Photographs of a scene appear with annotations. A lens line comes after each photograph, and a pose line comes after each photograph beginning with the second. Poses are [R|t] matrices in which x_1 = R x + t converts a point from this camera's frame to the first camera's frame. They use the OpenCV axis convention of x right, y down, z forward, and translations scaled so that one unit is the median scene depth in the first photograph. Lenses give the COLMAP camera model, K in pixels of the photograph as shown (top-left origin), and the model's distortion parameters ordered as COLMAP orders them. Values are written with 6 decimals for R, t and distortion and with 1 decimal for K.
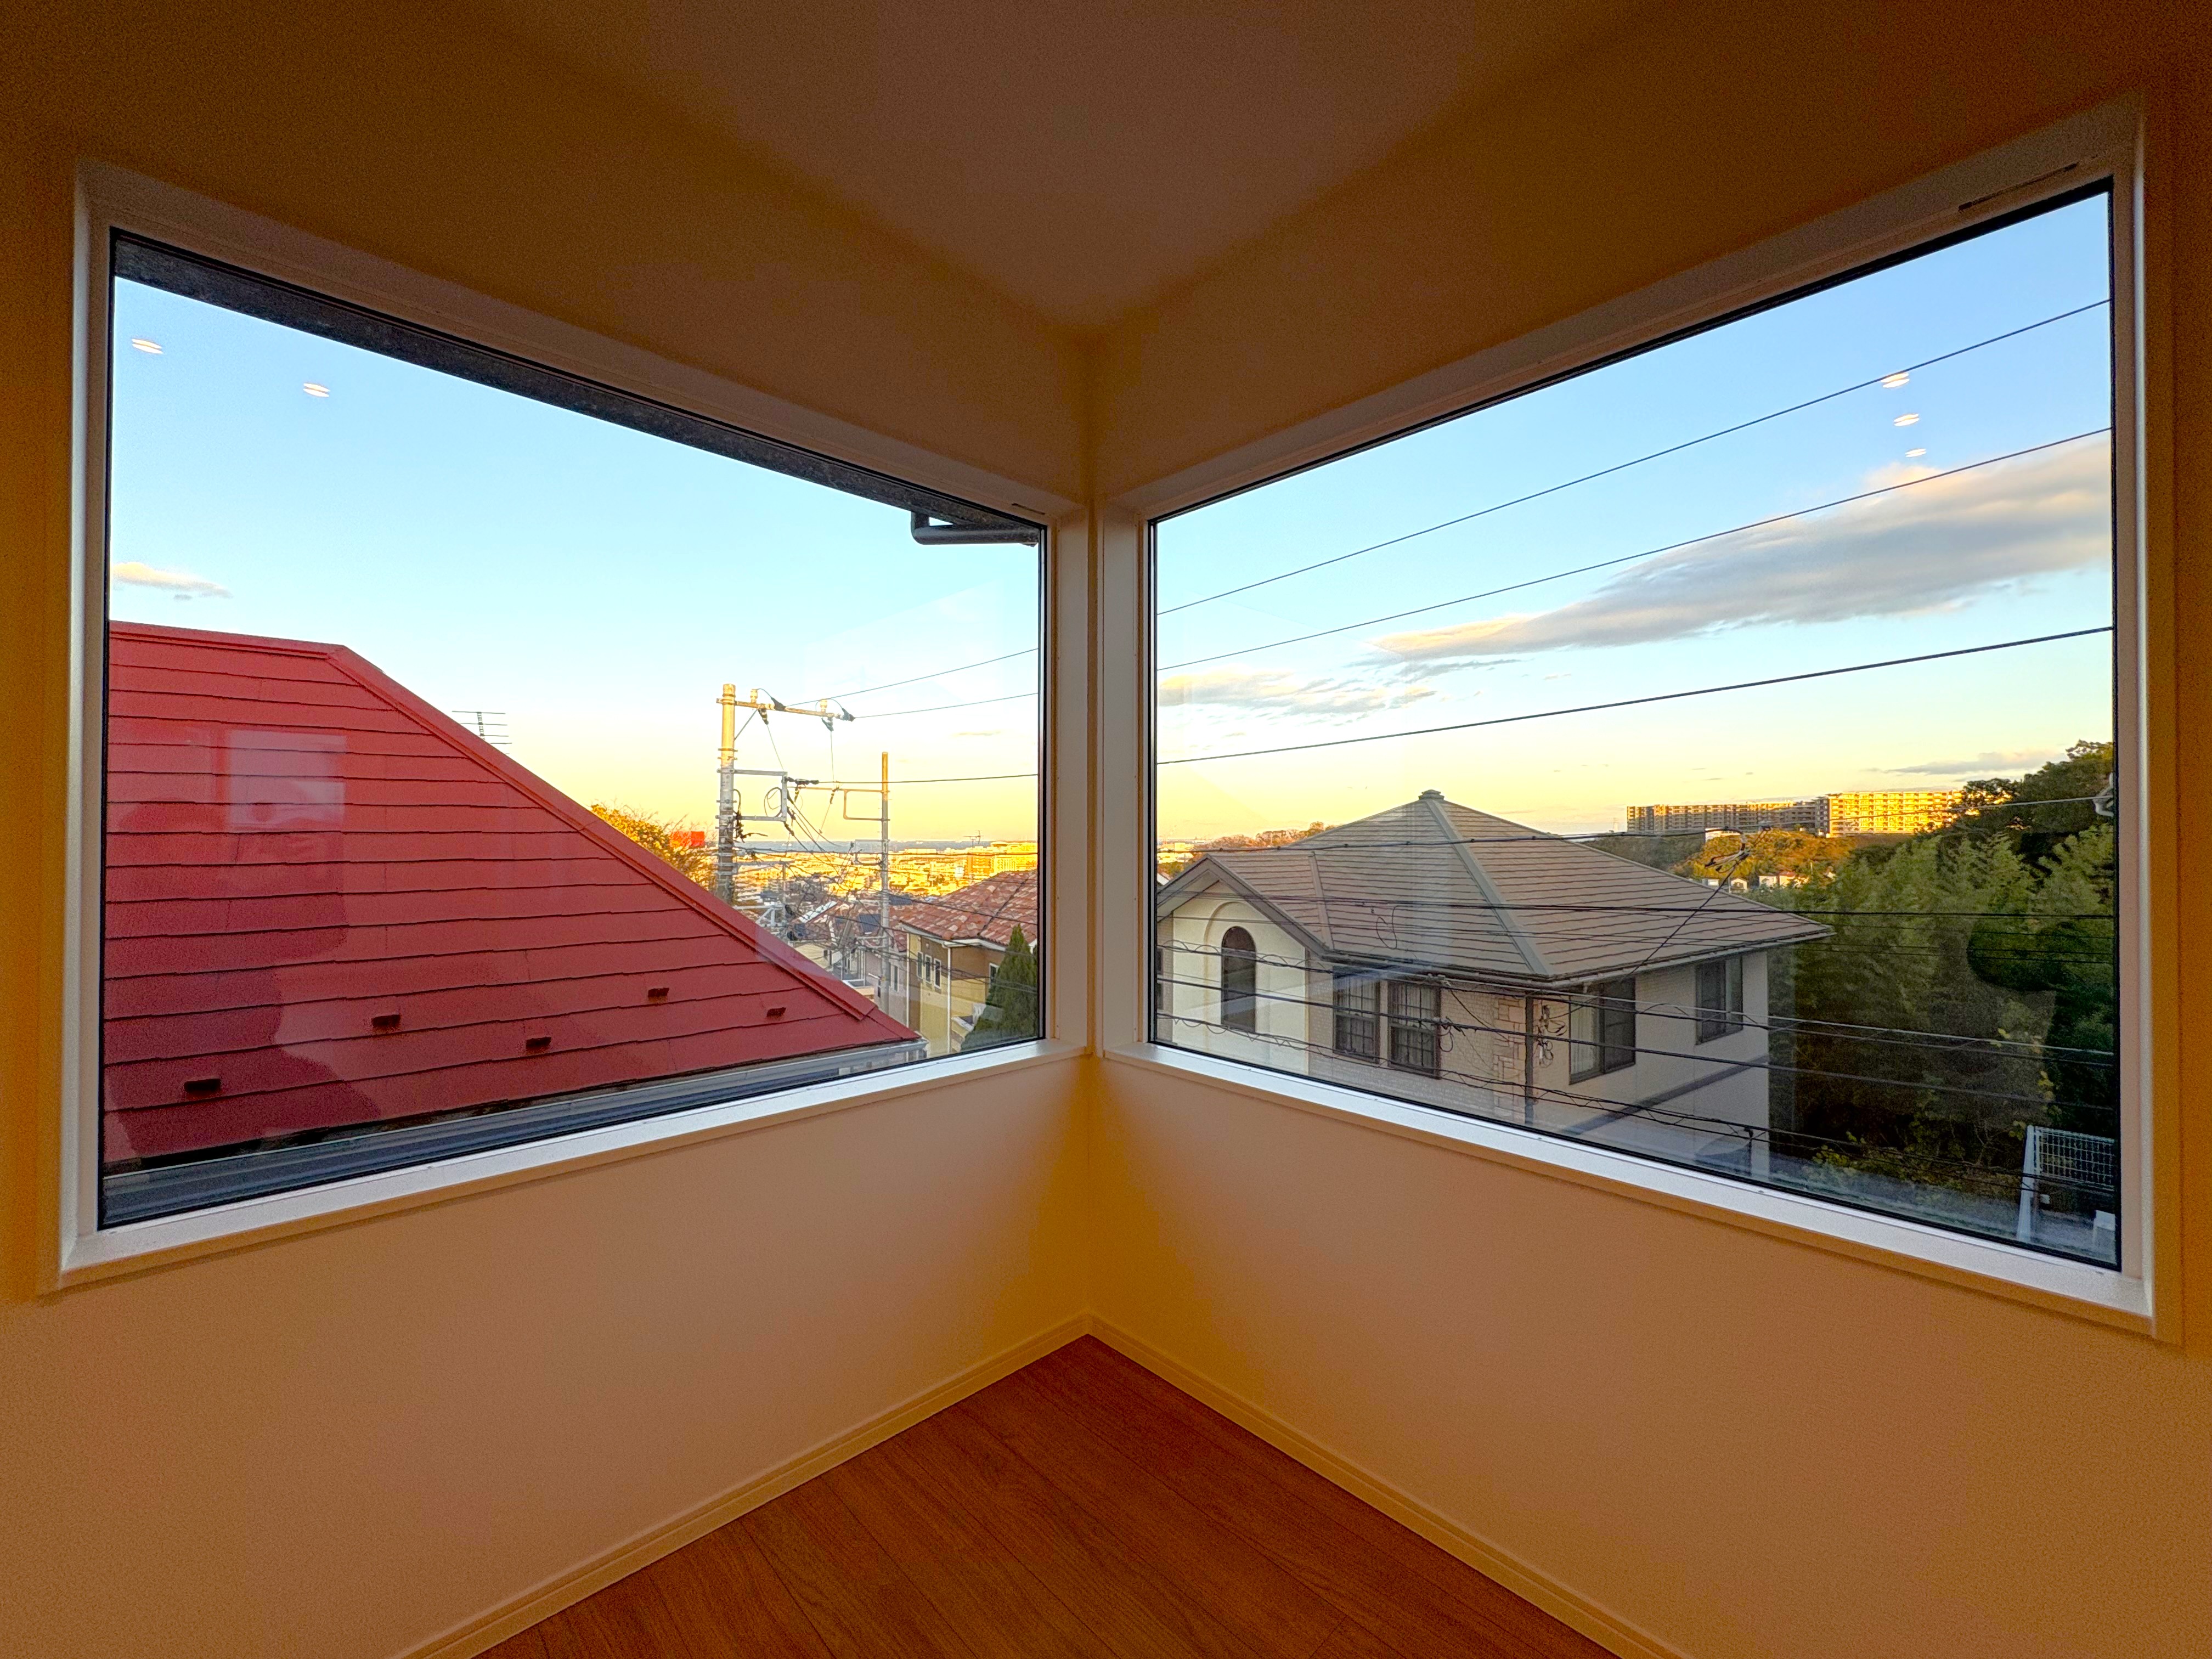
lens RADIAL K [[913.5, 0, 1111.5], [0, 913.5, 820.5], [0, 0, 1]] dist [0.001634, -0.001135]
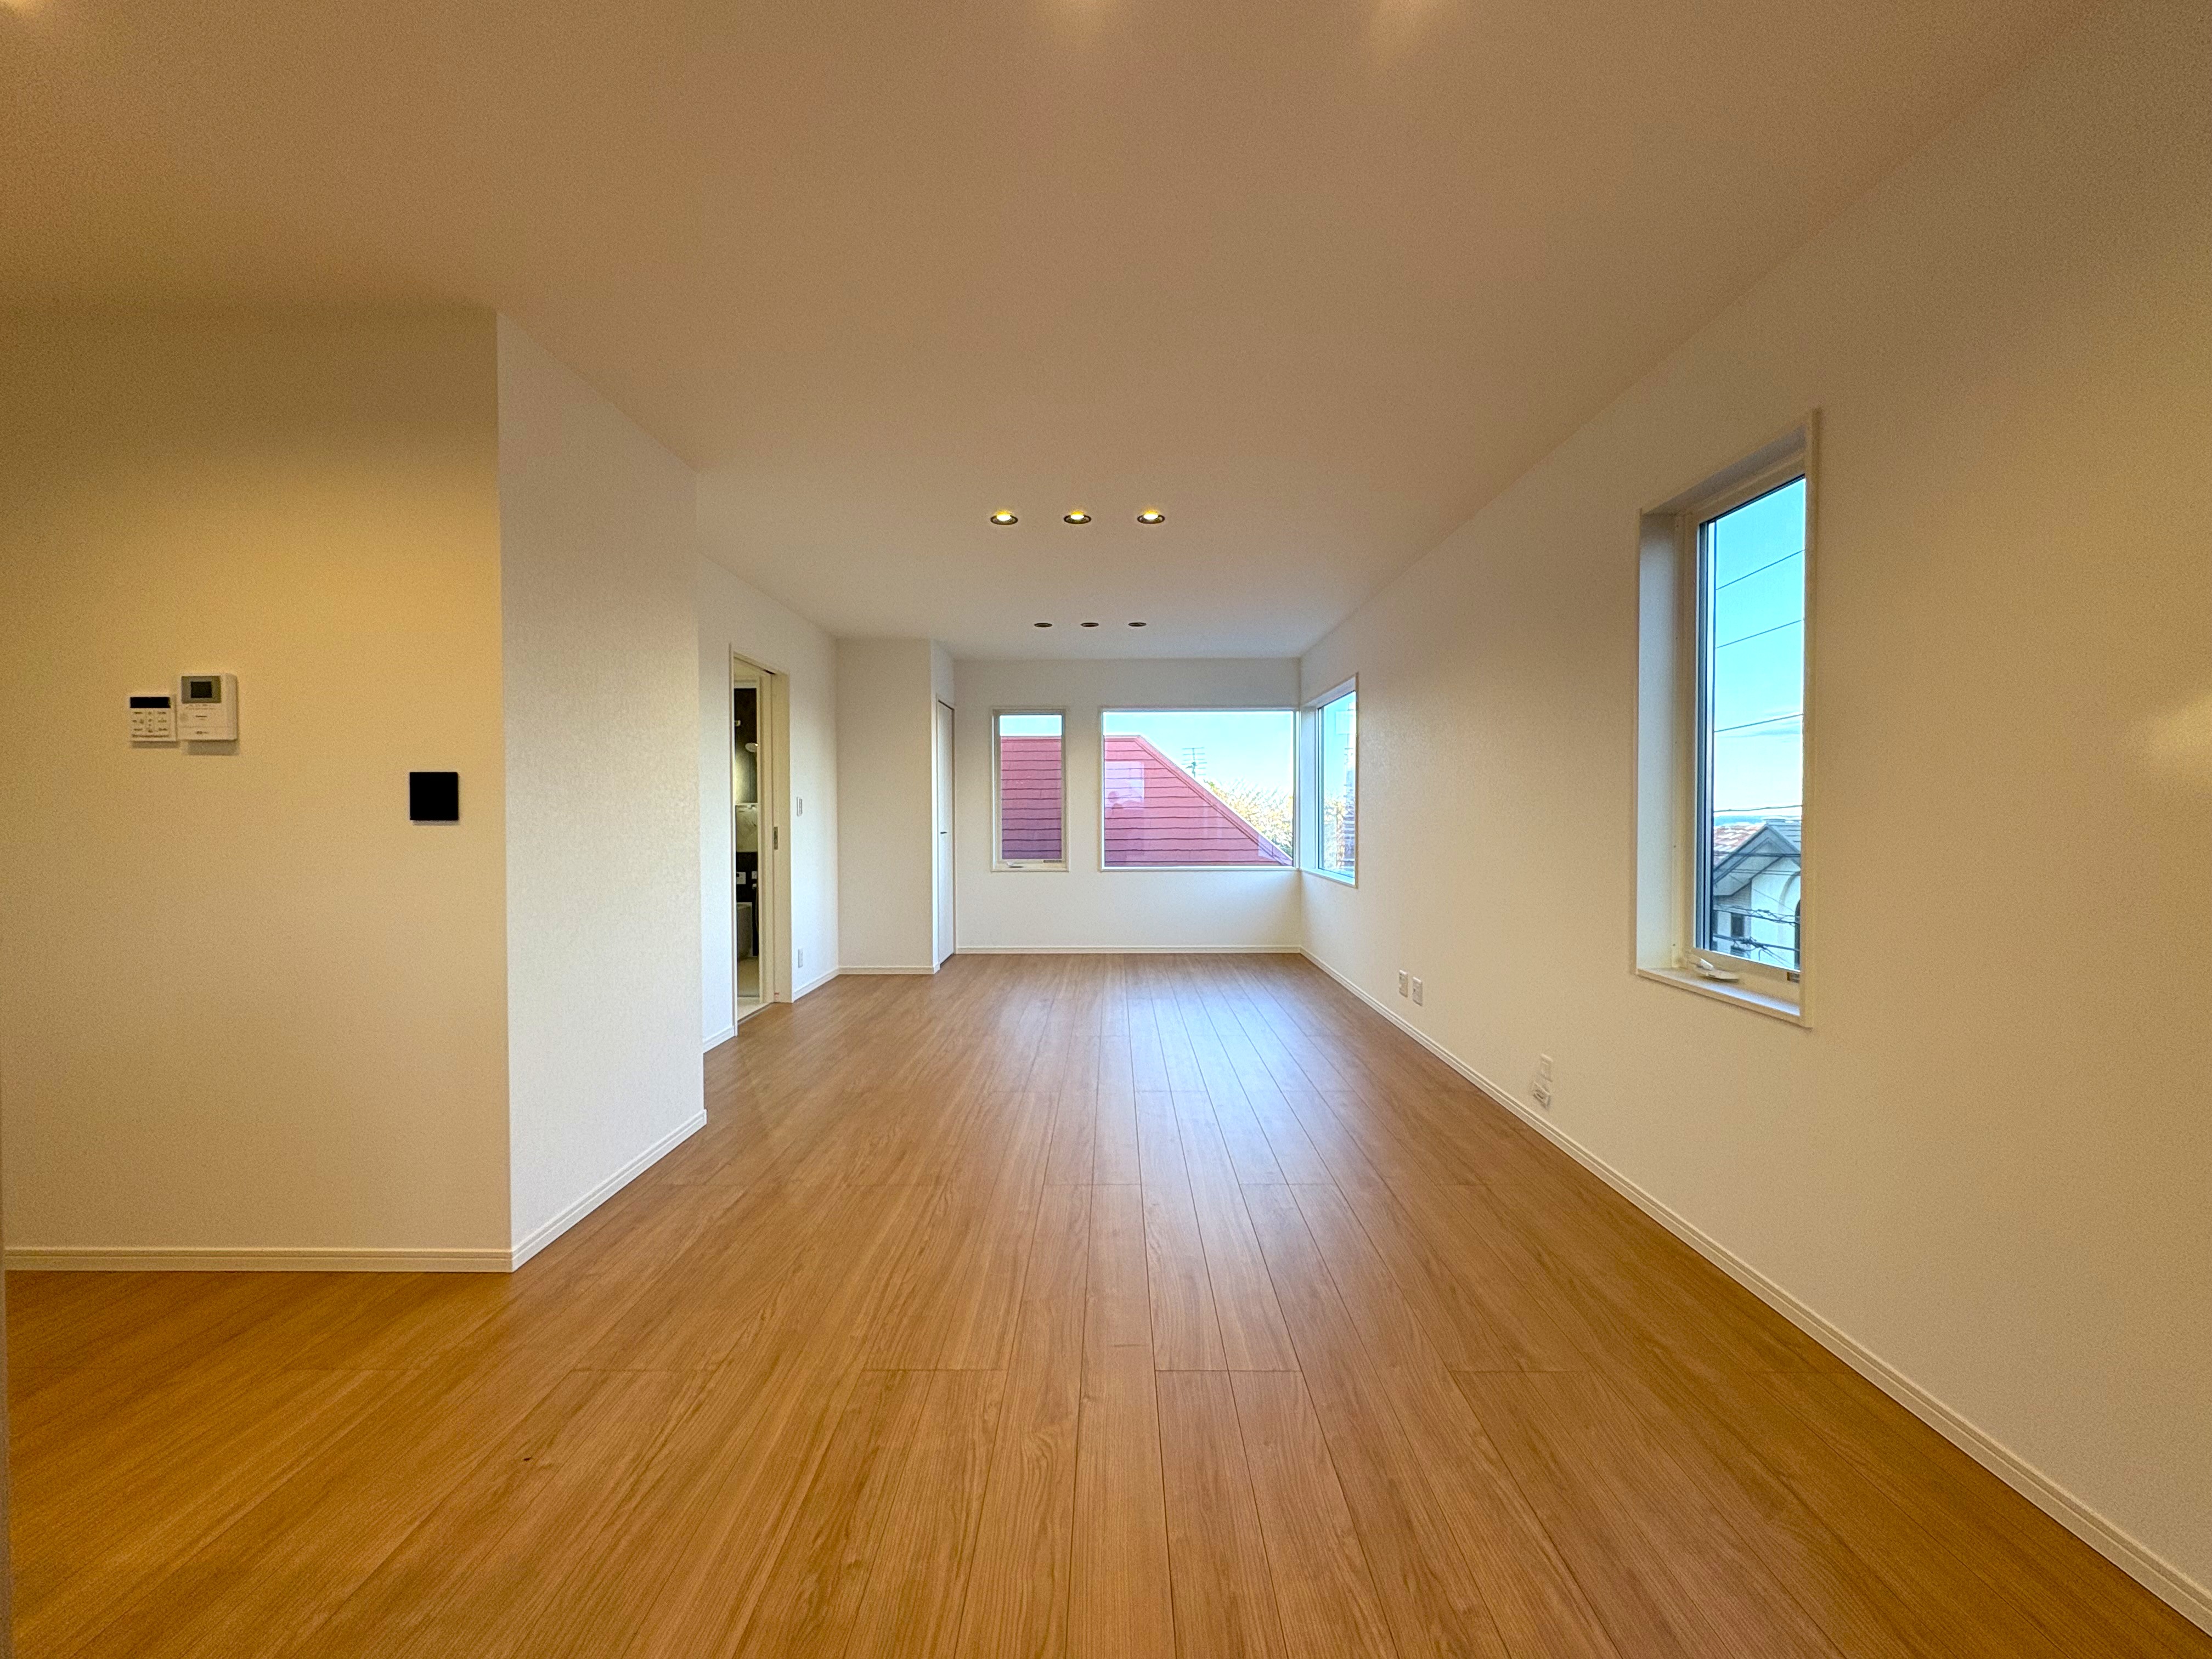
lens RADIAL K [[913.5, 0, 1106.6], [0, 913.5, 826.2], [0, 0, 1]] dist [0.001634, -0.001135]
pose [[0.726581, 0.008177, -0.687032, 0.245333], [0.014190, 0.999537, 0.026904, -0.001354], [0.686934, -0.029297, 0.726129, -0.270839]]
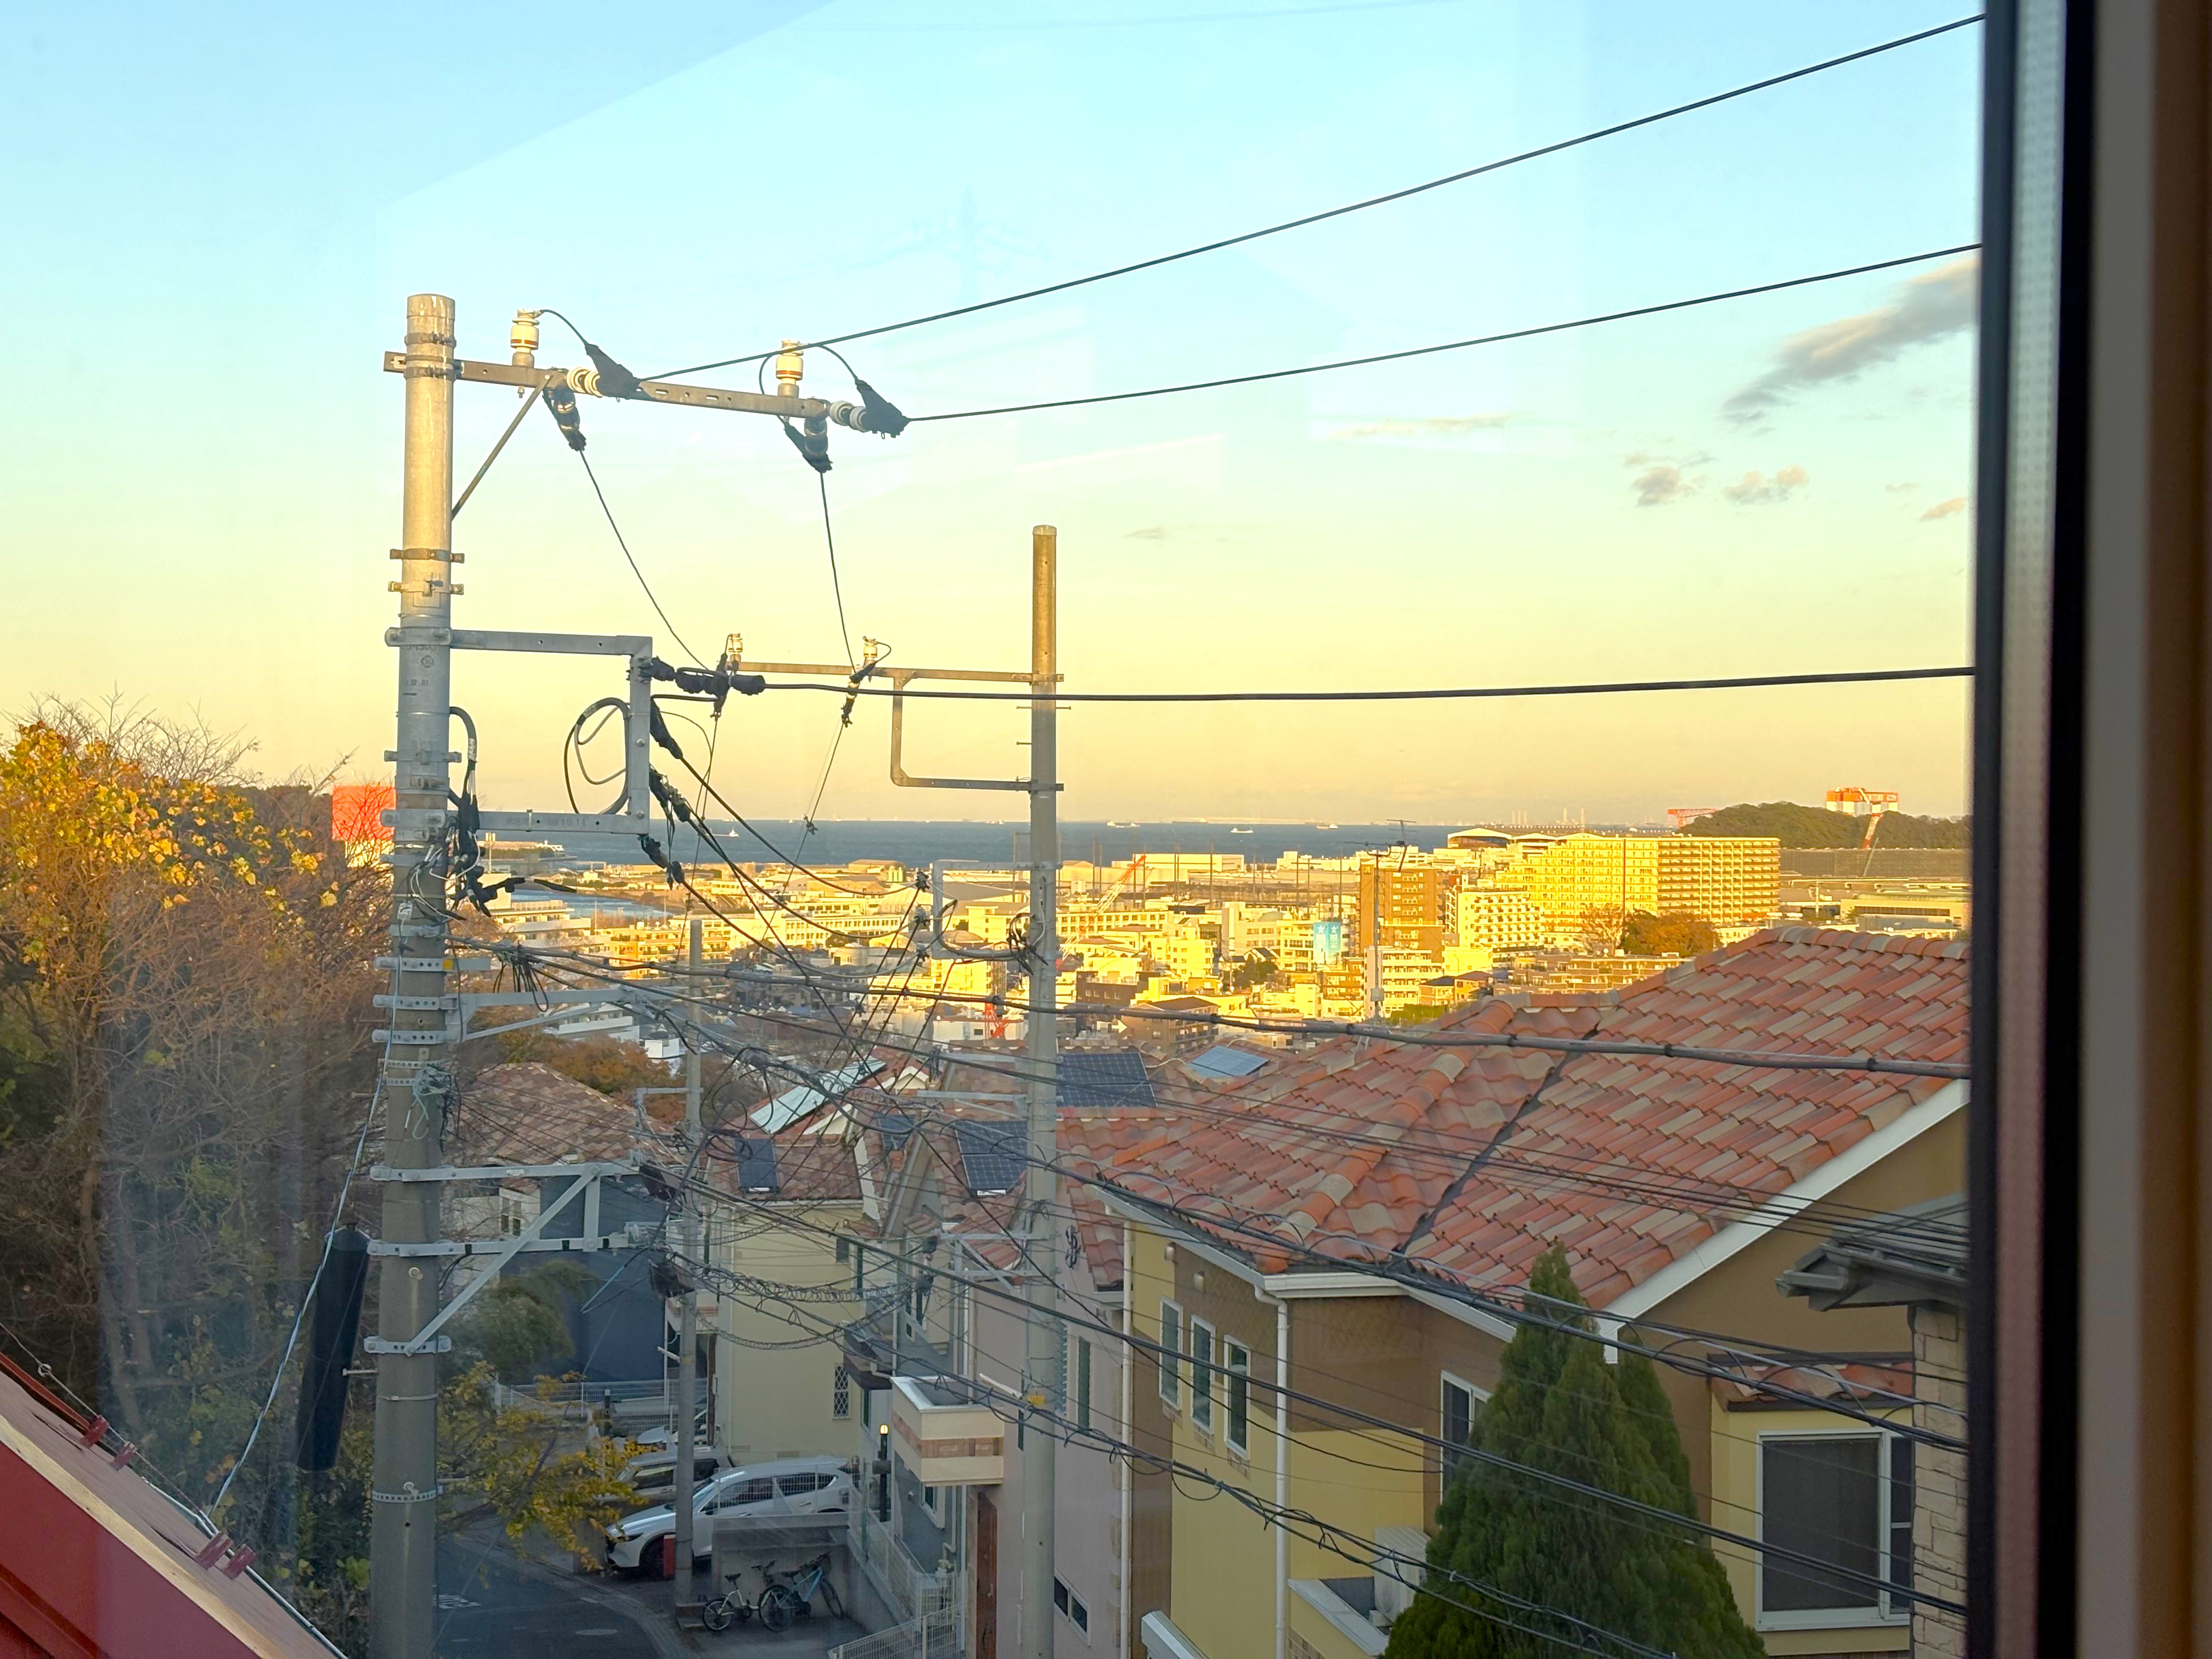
lens RADIAL K [[3430.5, 0, 1103.2], [0, 3430.5, 833.1], [0, 0, 1]] dist [0.199809, 0.000000]
pose [[0.973411, 0.008907, -0.228894, -0.013551], [-0.003642, 0.999719, 0.023412, -0.021780], [0.229038, -0.021956, 0.973170, 0.096478]]
